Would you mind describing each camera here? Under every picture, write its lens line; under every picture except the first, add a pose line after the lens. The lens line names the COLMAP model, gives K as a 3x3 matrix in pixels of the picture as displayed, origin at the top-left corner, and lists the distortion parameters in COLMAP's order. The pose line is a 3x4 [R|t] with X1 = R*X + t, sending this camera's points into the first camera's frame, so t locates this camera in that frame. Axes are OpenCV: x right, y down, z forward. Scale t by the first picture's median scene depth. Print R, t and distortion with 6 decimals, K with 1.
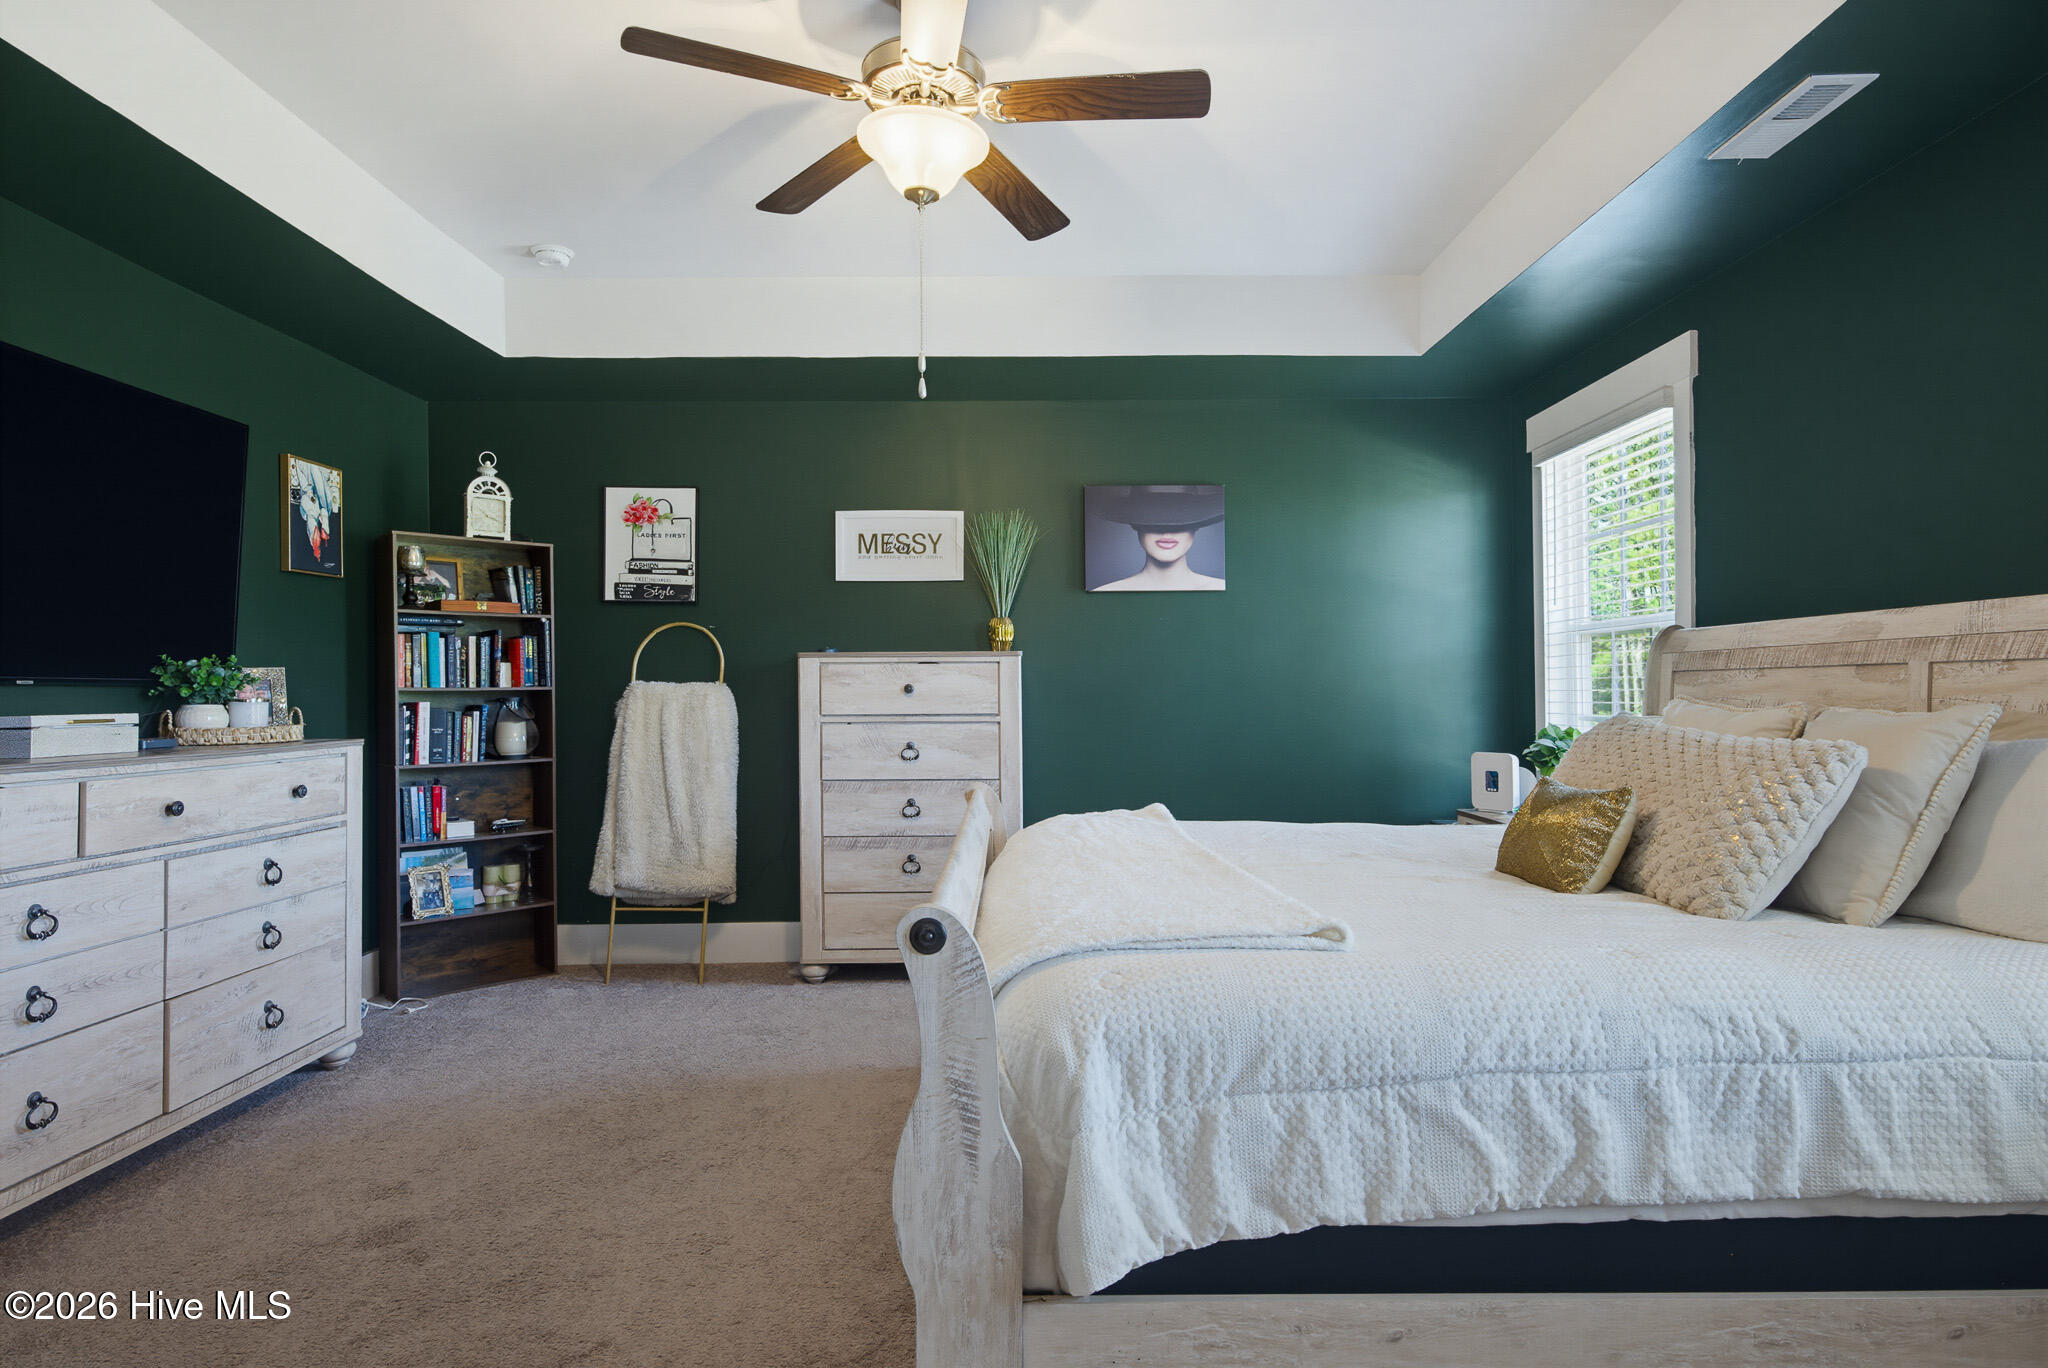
lens RADIAL K [[1089.5, 0, 1021.4], [0, 1089.5, 685.4], [0, 0, 1]] dist [-0.003170, -0.001097]
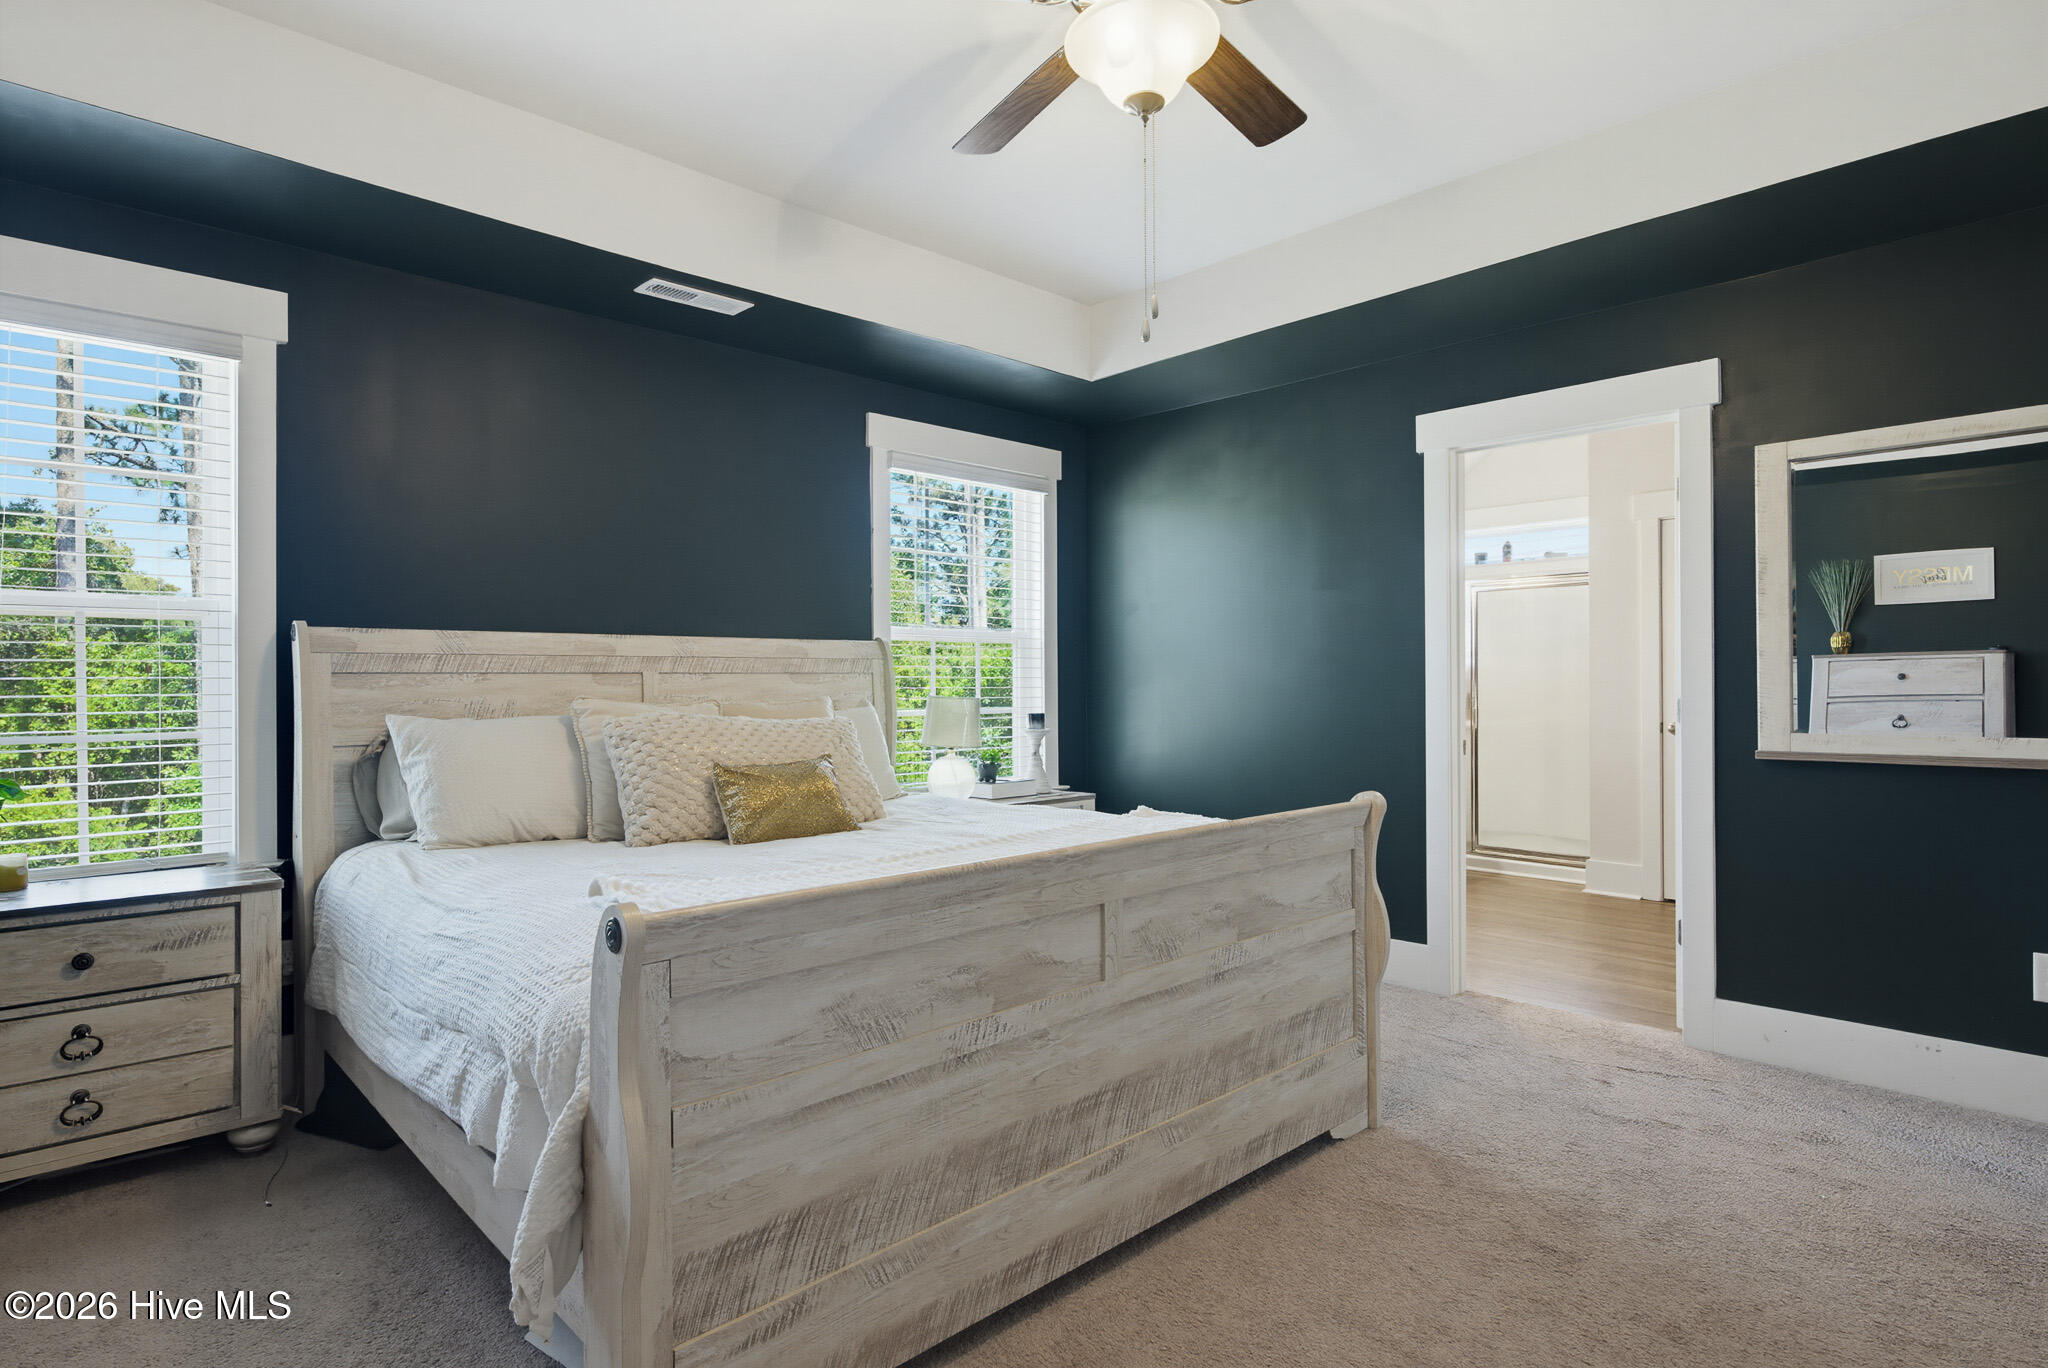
lens RADIAL K [[1089.5, 0, 1025.6], [0, 1089.5, 684.7], [0, 0, 1]] dist [-0.003170, -0.001097]
pose [[-0.681629, 0.011540, 0.731607, -0.317090], [0.010136, 0.999929, -0.006330, 0.006271], [-0.731628, 0.003101, -0.681697, 1.064834]]
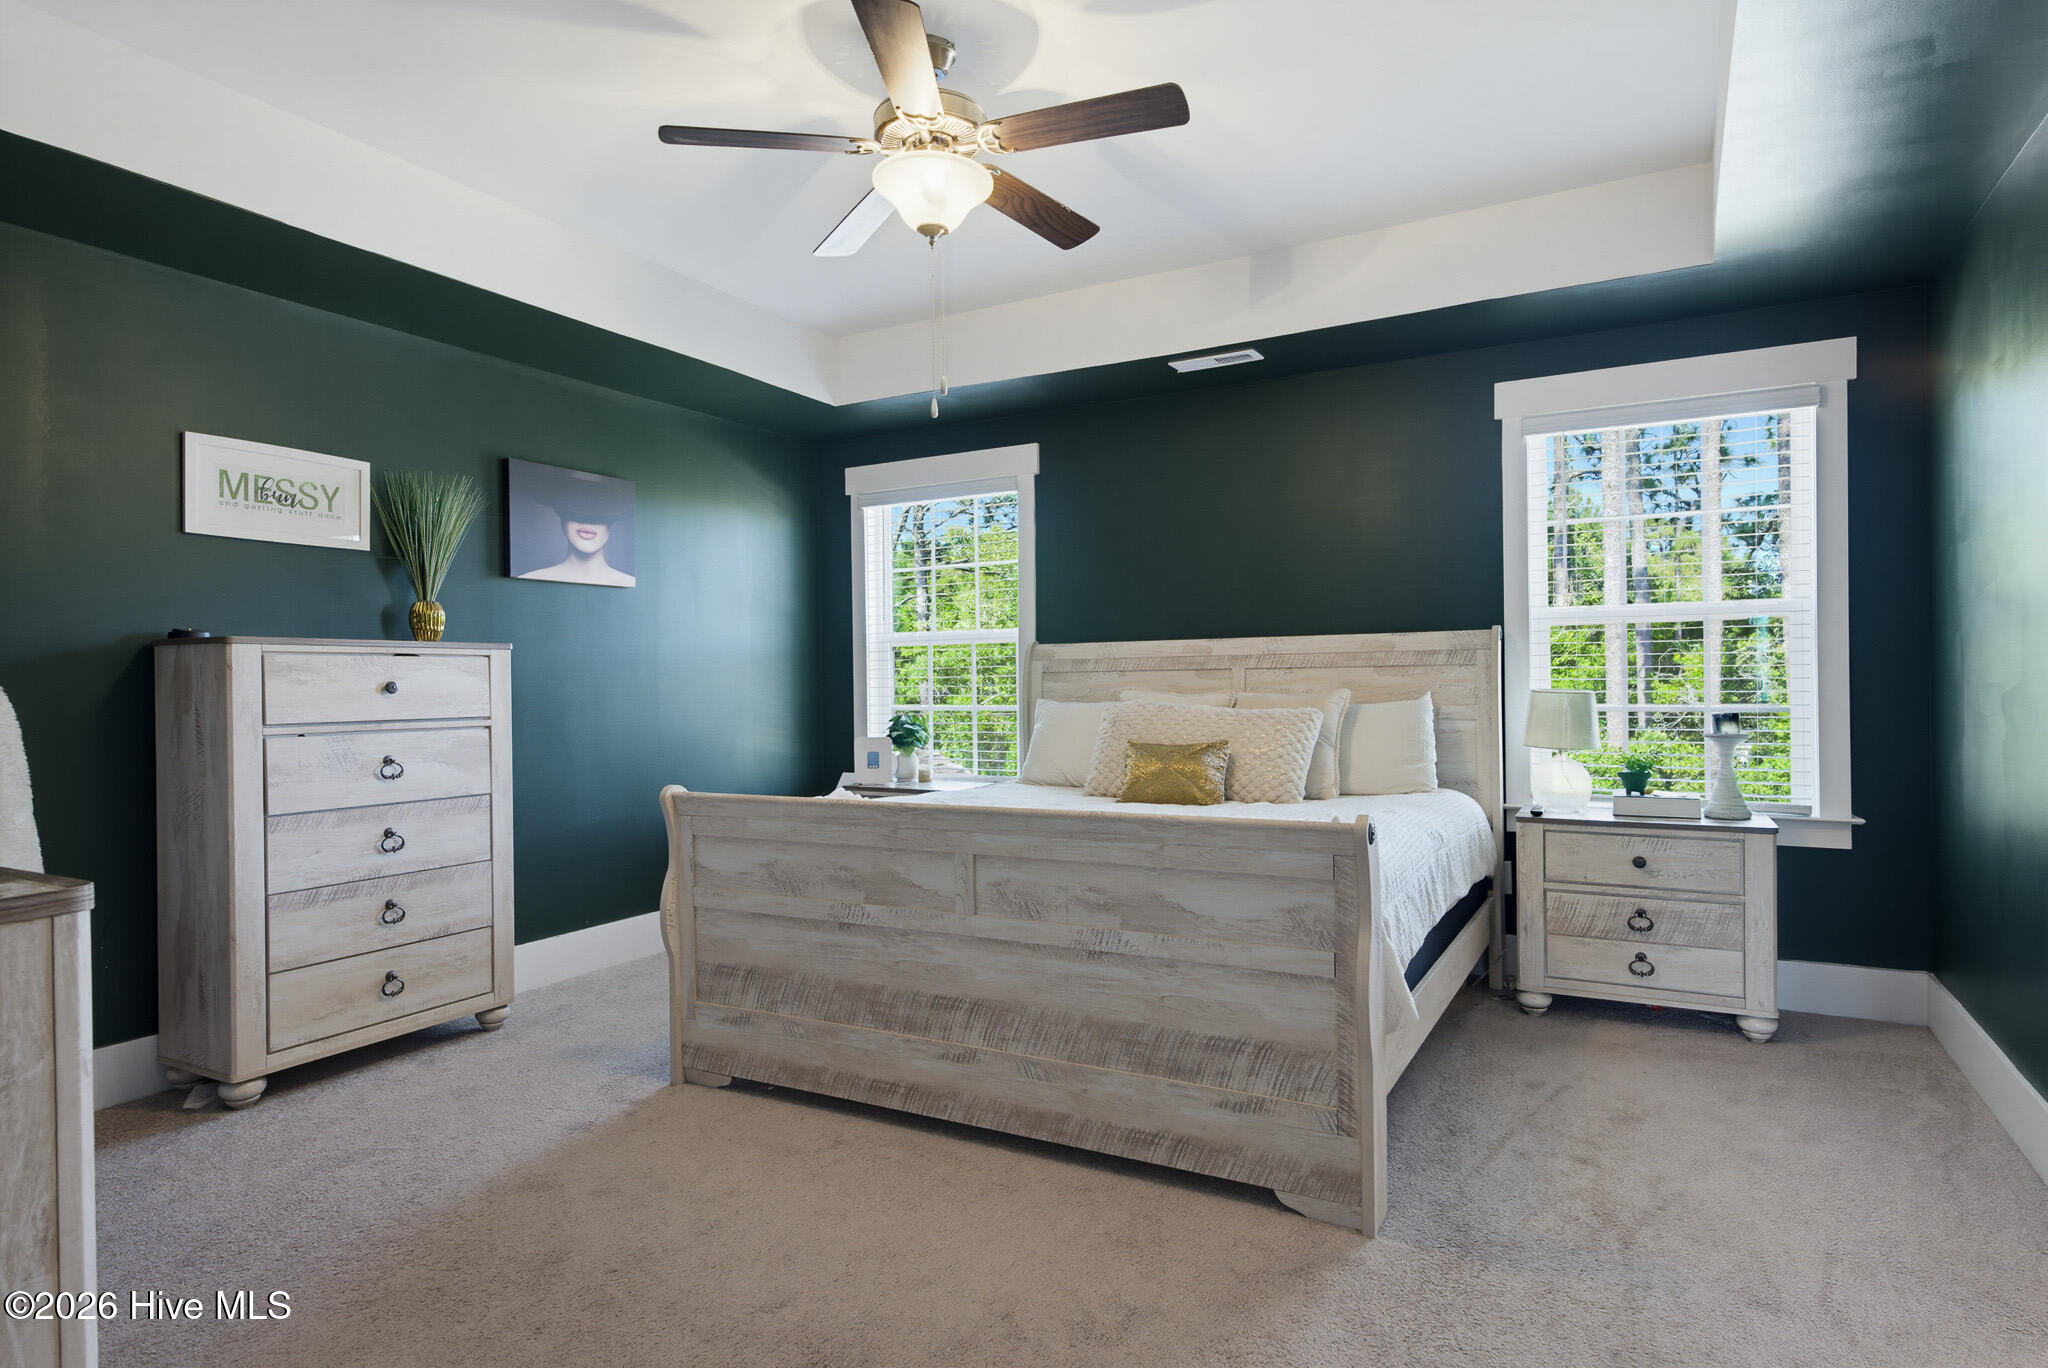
lens RADIAL K [[1120.4, 0, 1027.9], [0, 1120.4, 679.5], [0, 0, 1]] dist [0.002836, 0.001131]
pose [[0.495818, 0.003914, 0.868417, -0.568617], [0.005747, 0.999953, -0.007788, 0.006217], [-0.868407, 0.008852, 0.495773, 0.201130]]
